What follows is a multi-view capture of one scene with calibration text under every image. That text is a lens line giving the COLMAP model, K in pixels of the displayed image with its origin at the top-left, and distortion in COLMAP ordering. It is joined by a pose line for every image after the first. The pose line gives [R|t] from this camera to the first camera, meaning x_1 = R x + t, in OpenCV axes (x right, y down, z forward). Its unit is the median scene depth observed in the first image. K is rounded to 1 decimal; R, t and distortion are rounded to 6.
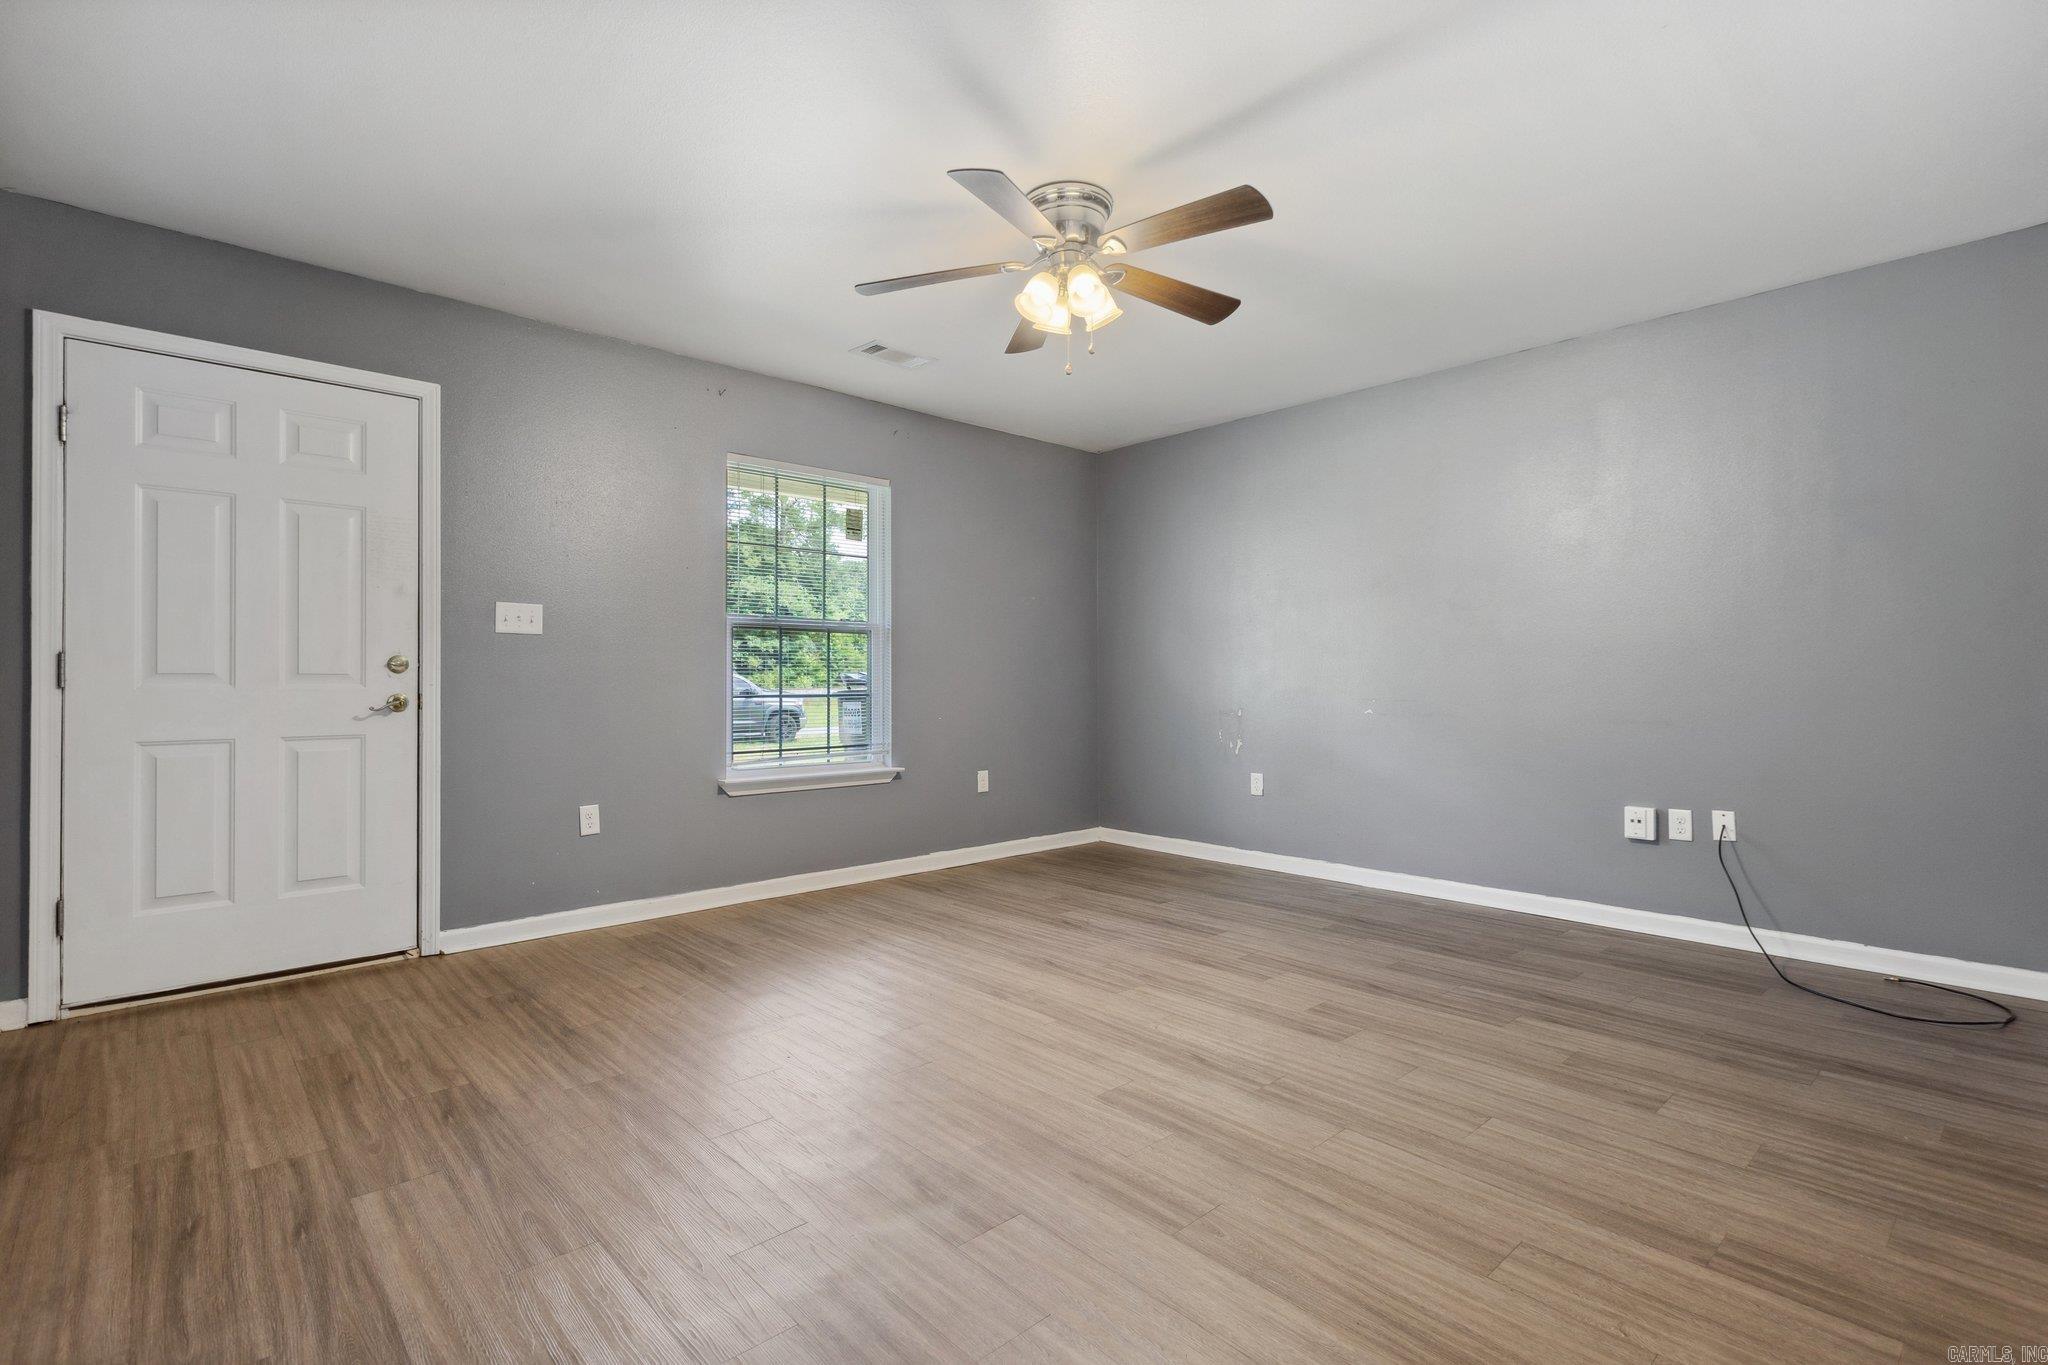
lens RADIAL K [[935.2, 0, 1026.0], [0, 935.2, 677.3], [0, 0, 1]] dist [0.002607, 0.000537]
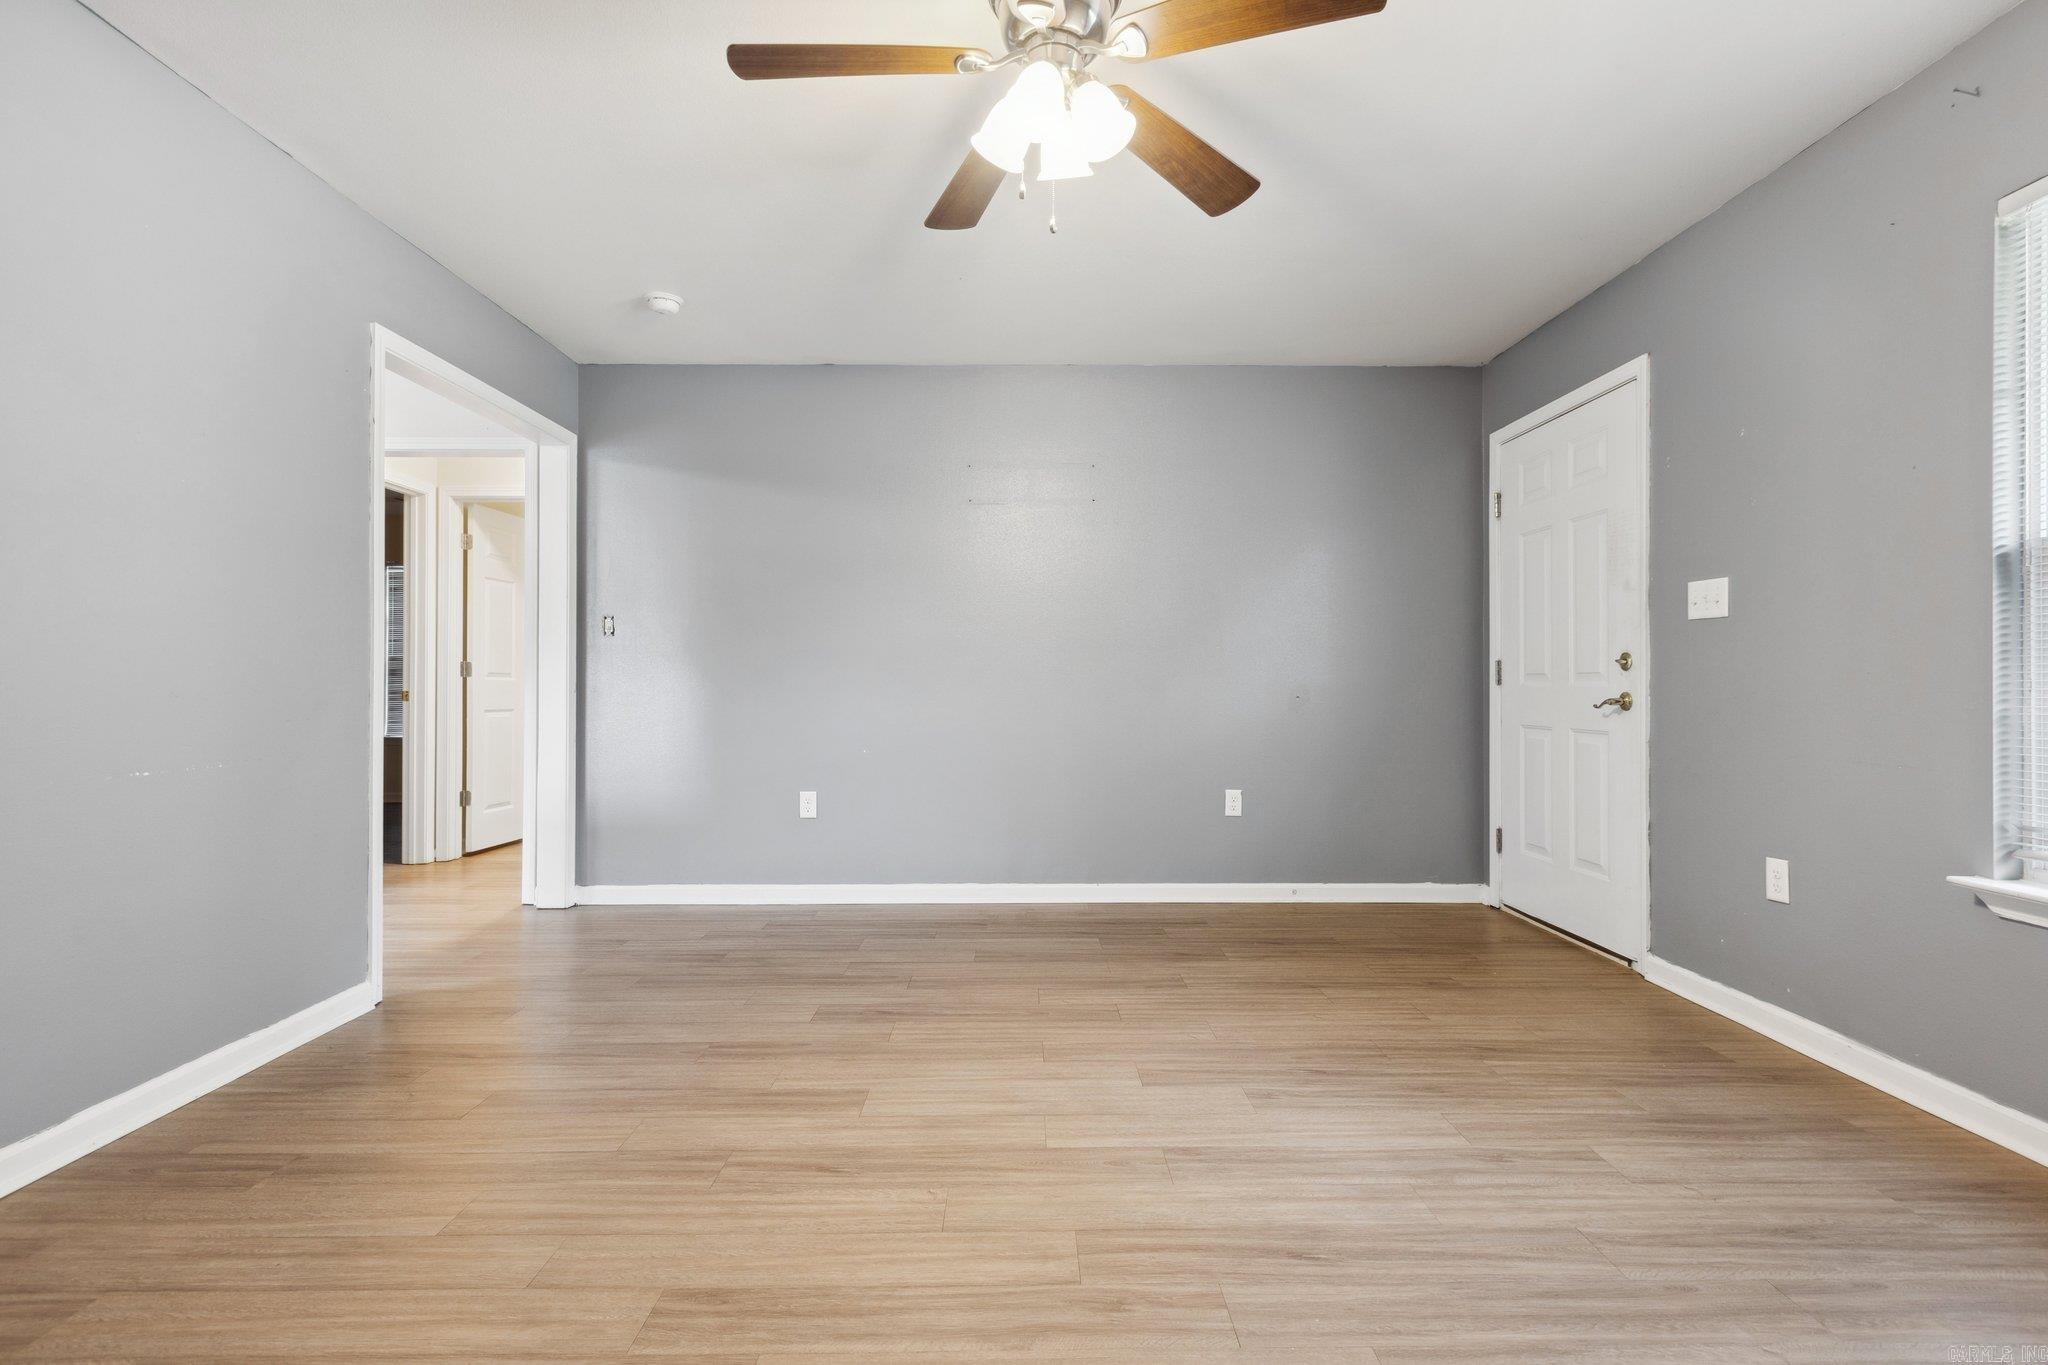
lens RADIAL K [[963.8, 0, 1034.8], [0, 963.8, 676.9], [0, 0, 1]] dist [0.001858, 0.000279]
pose [[-0.669592, -0.003082, -0.742723, 0.614073], [0.006152, 0.999934, -0.009696, 0.010041], [0.742704, -0.011061, -0.669529, 1.543973]]
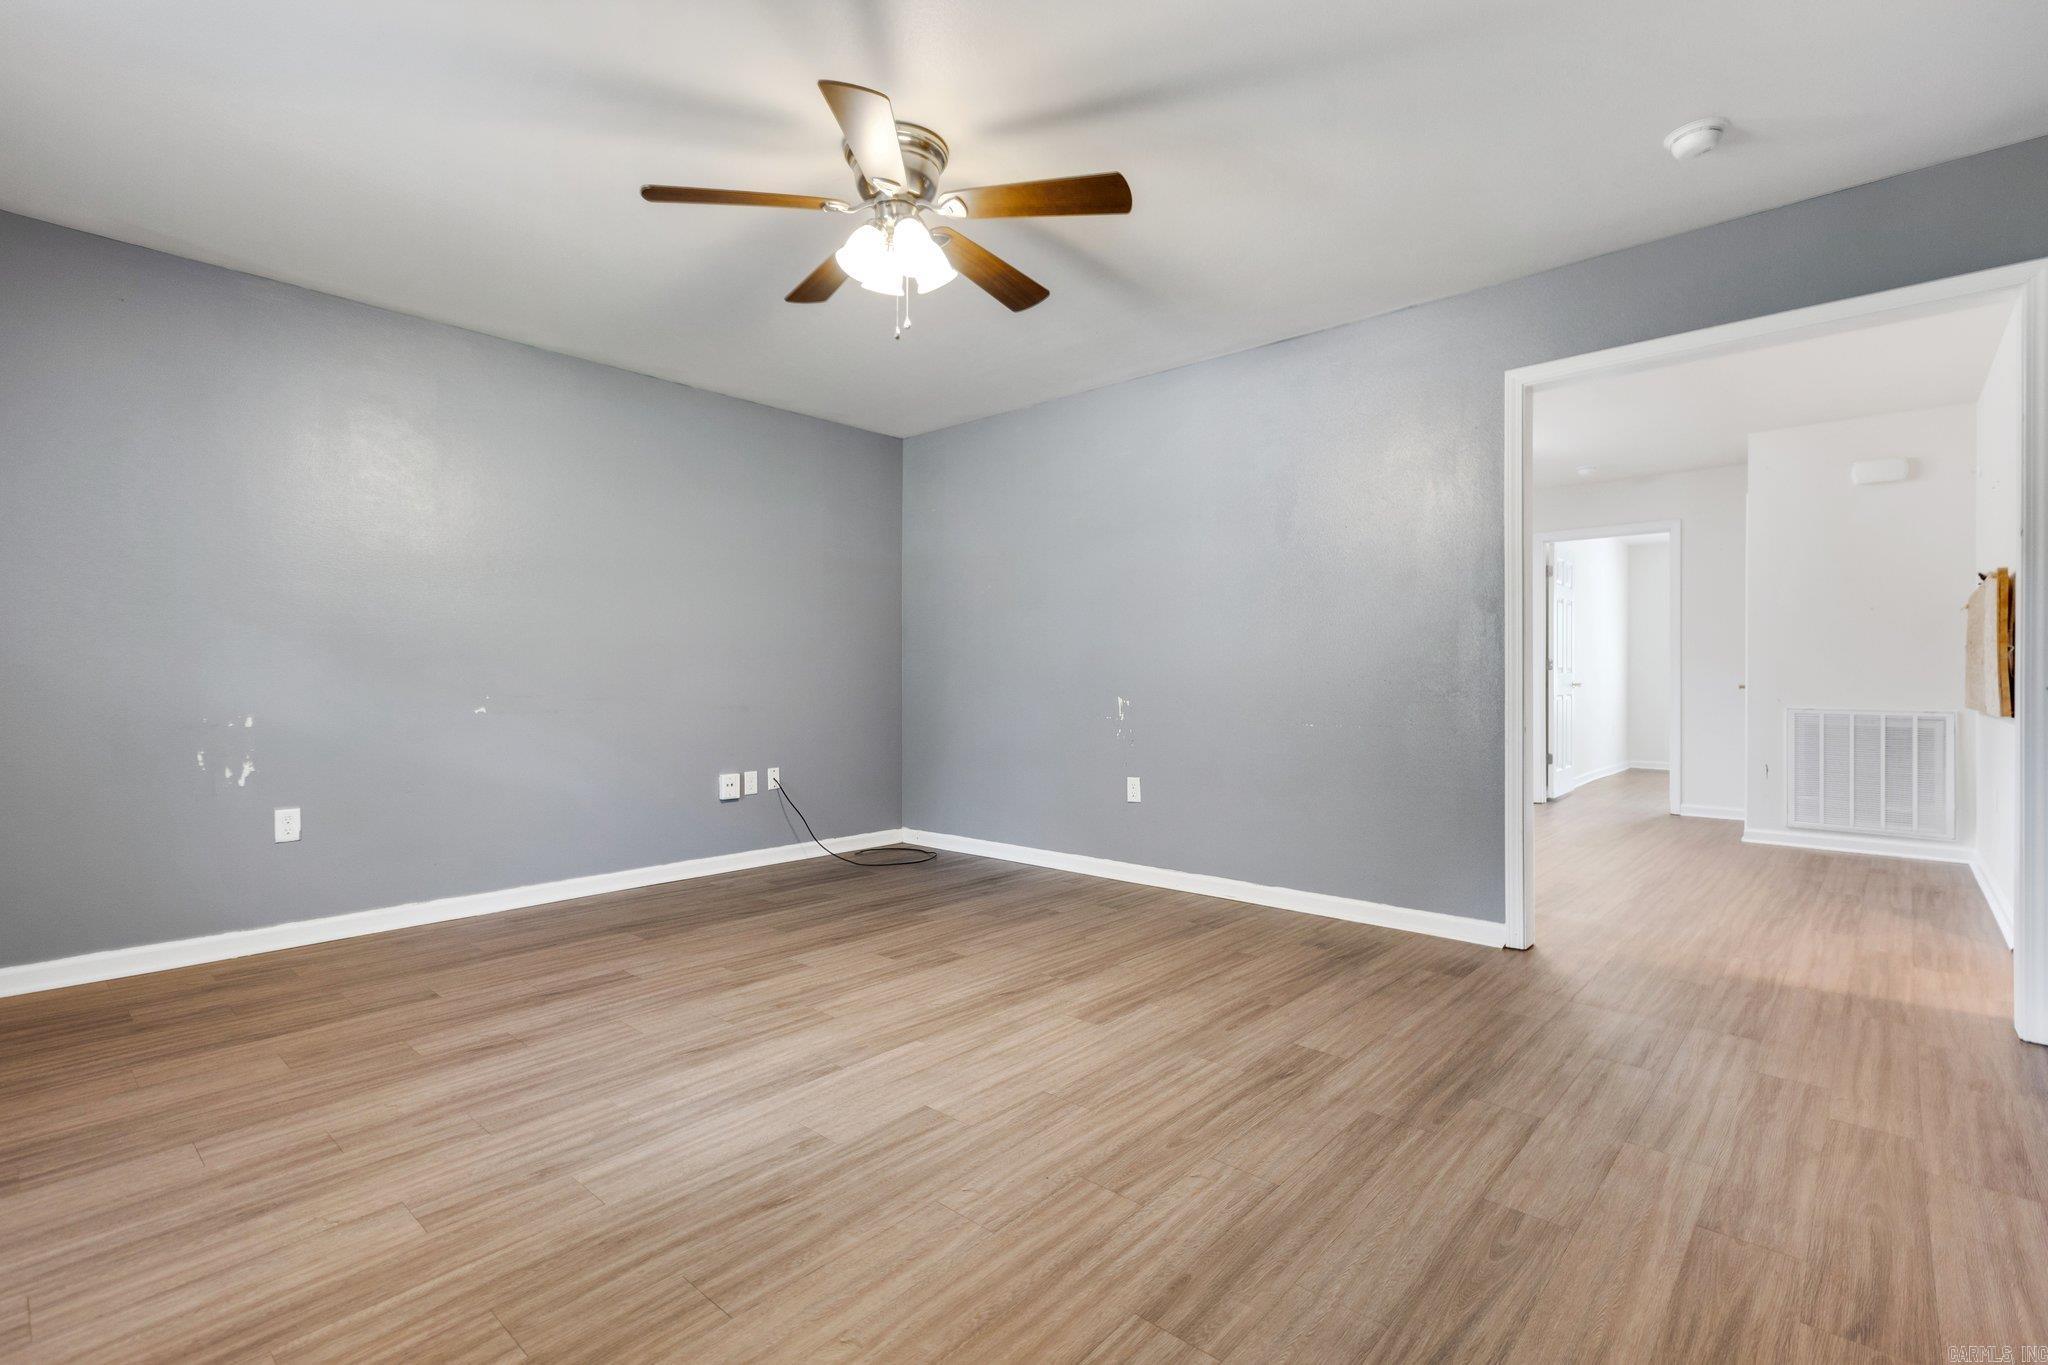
lens RADIAL K [[926.9, 0, 1014.9], [0, 926.9, 680.6], [0, 0, 1]] dist [0.017758, 0.000183]
pose [[-0.076207, -0.001818, 0.997090, -0.920027], [-0.005476, 0.999984, 0.001405, 0.008278], [-0.997077, -0.005353, -0.076215, 1.006415]]
